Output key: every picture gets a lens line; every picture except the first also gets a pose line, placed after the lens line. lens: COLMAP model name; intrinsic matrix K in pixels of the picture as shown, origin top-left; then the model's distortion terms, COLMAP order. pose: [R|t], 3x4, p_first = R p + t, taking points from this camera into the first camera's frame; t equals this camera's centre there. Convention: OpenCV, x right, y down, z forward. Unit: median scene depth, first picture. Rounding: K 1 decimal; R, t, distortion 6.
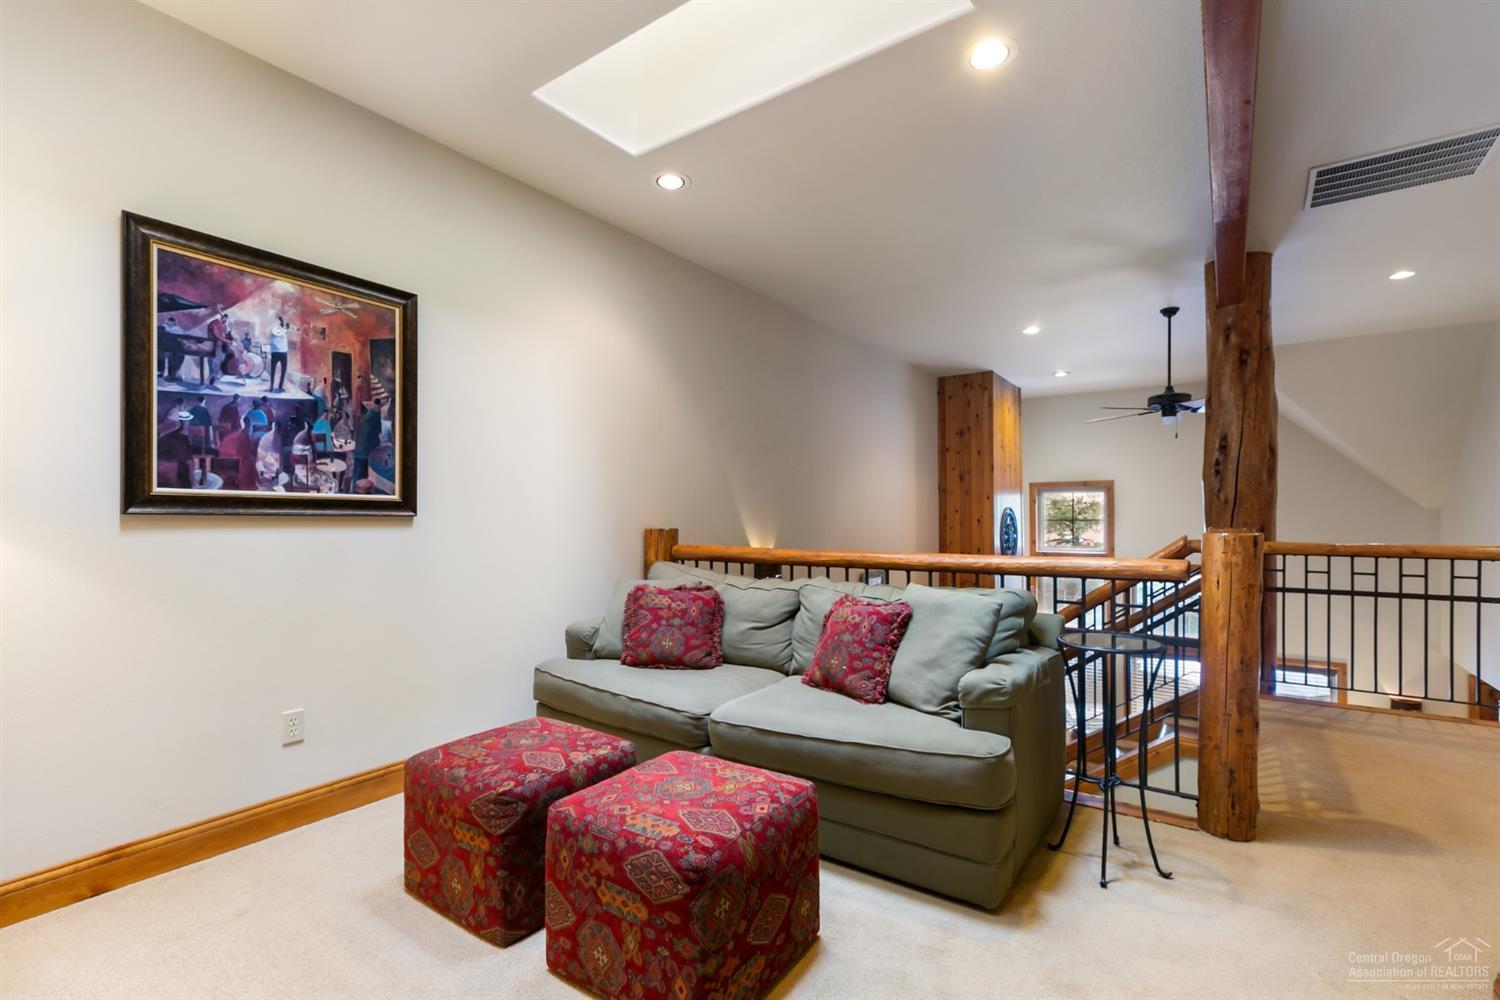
lens RADIAL K [[695.2, 0, 751.0], [0, 695.2, 518.9], [0, 0, 1]] dist [0.022331, 0.000090]
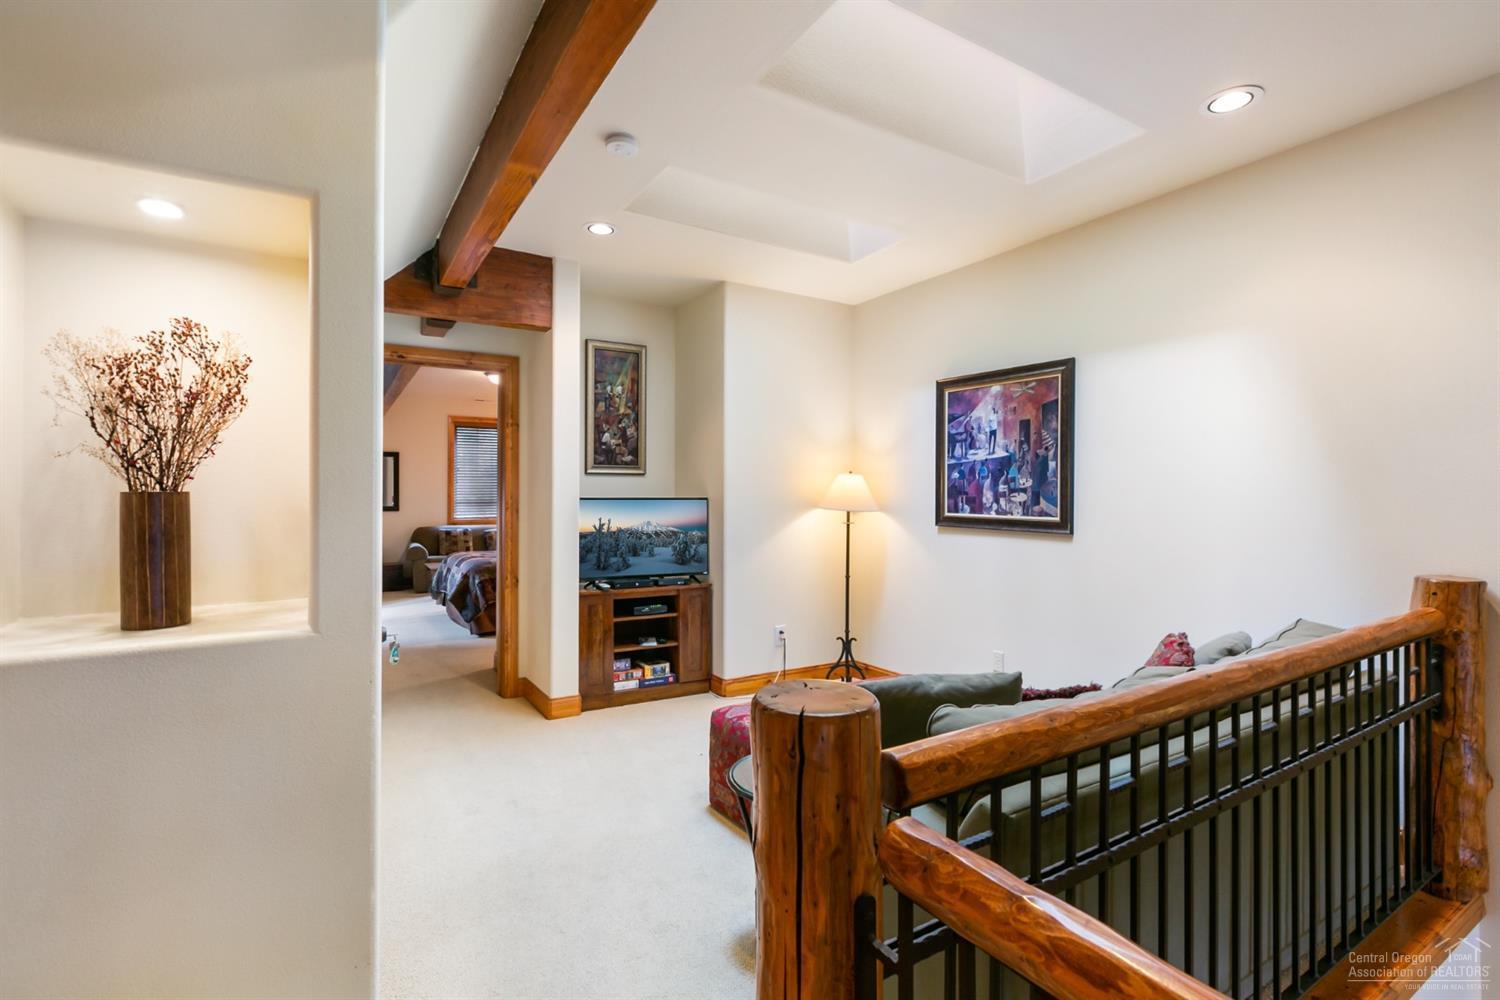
lens RADIAL K [[673.3, 0, 754.5], [0, 673.3, 496.4], [0, 0, 1]] dist [0.021149, 0.000394]
pose [[-0.369439, 0.002087, -0.929253, 0.986120], [-0.006324, 0.999969, 0.004760, -0.085164], [0.929233, 0.007635, -0.369415, 1.055525]]
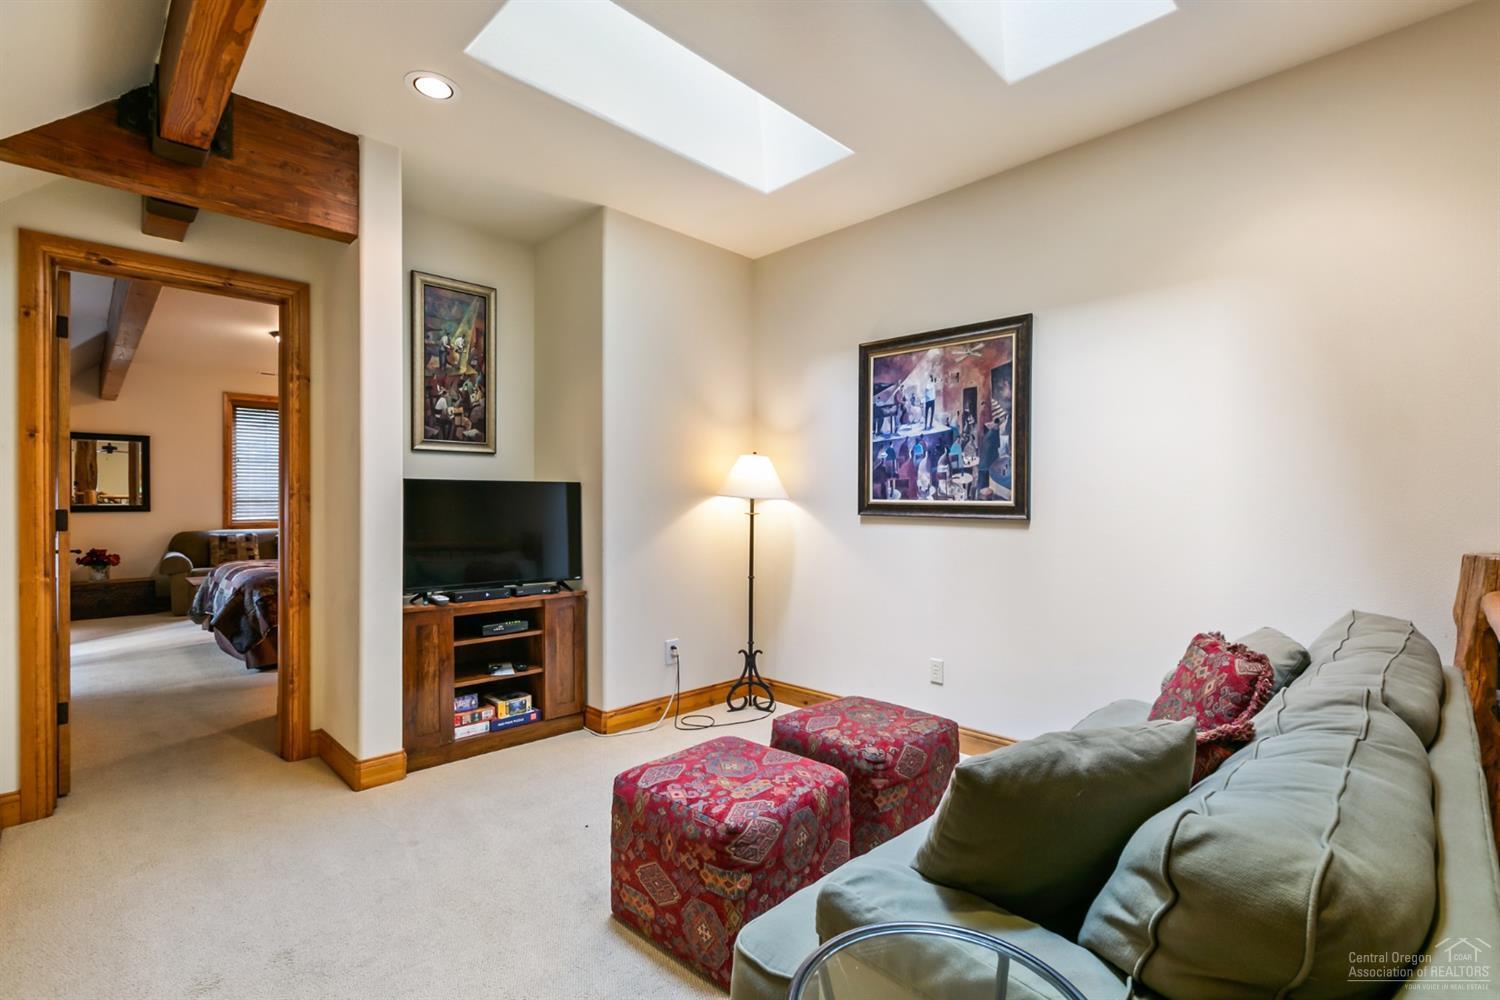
lens RADIAL K [[666.2, 0, 747.7], [0, 666.2, 503.3], [0, 0, 1]] dist [0.017520, -0.000721]
pose [[-0.157336, 0.004923, -0.987533, 0.693782], [-0.005116, 0.999970, 0.005800, -0.037960], [0.987532, 0.005965, -0.157307, 0.843147]]
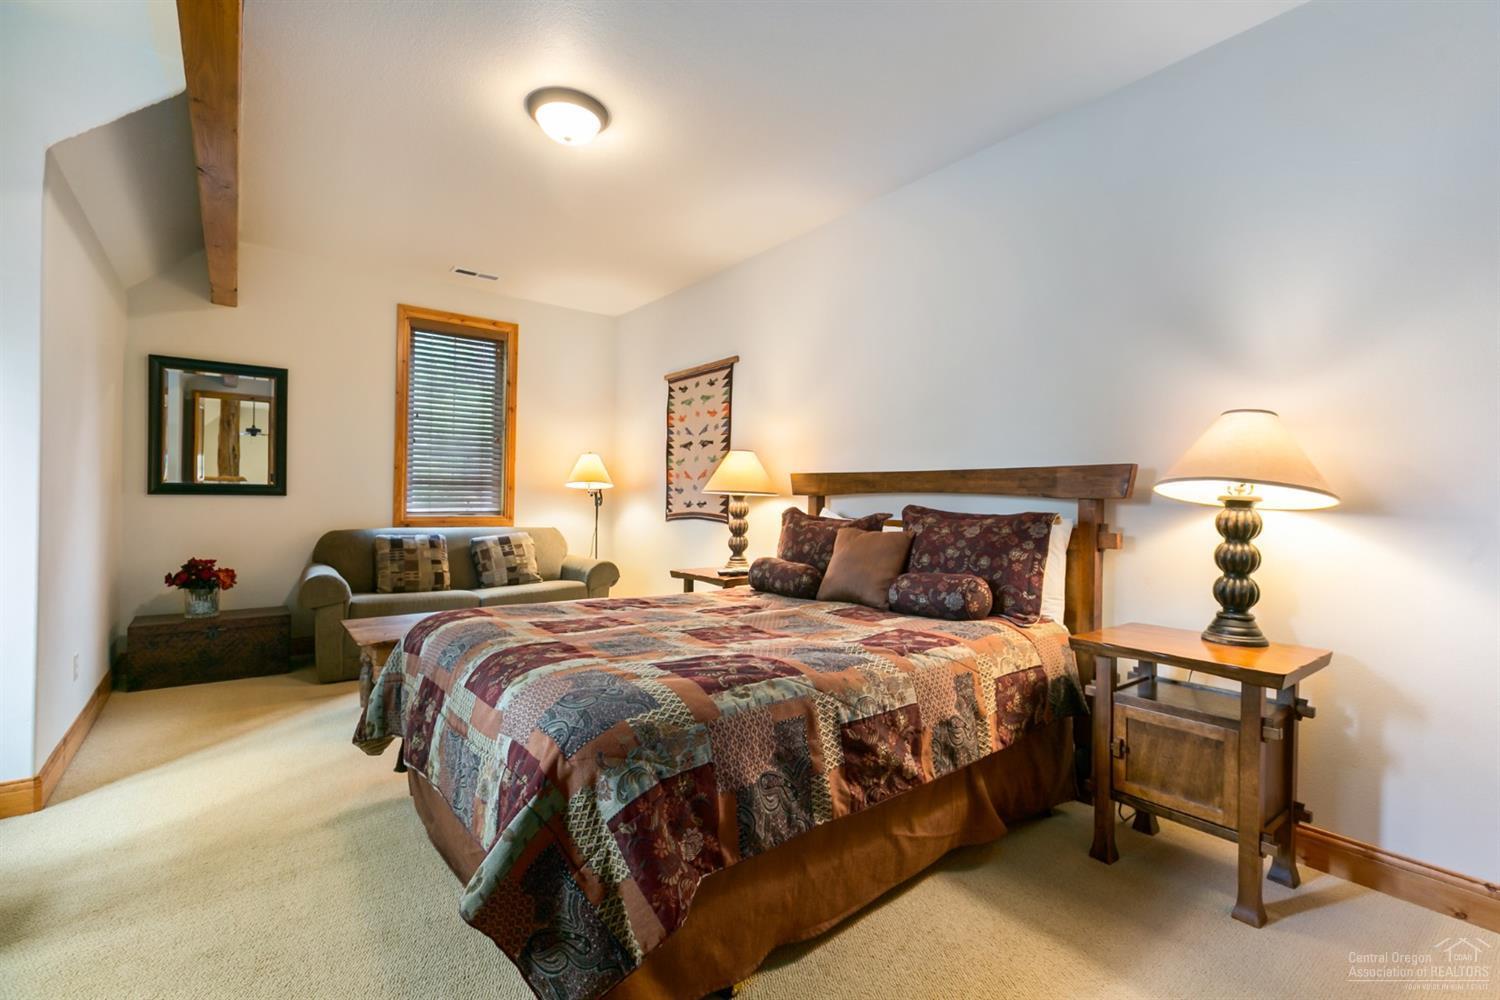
lens RADIAL K [[673.3, 0, 754.5], [0, 673.3, 496.4], [0, 0, 1]] dist [0.021149, 0.000394]
pose [[-0.284017, -0.008809, -0.958779, -0.480663], [-0.019958, 0.999795, -0.003274, 0.013161], [0.958612, 0.018205, -0.284134, -0.555100]]
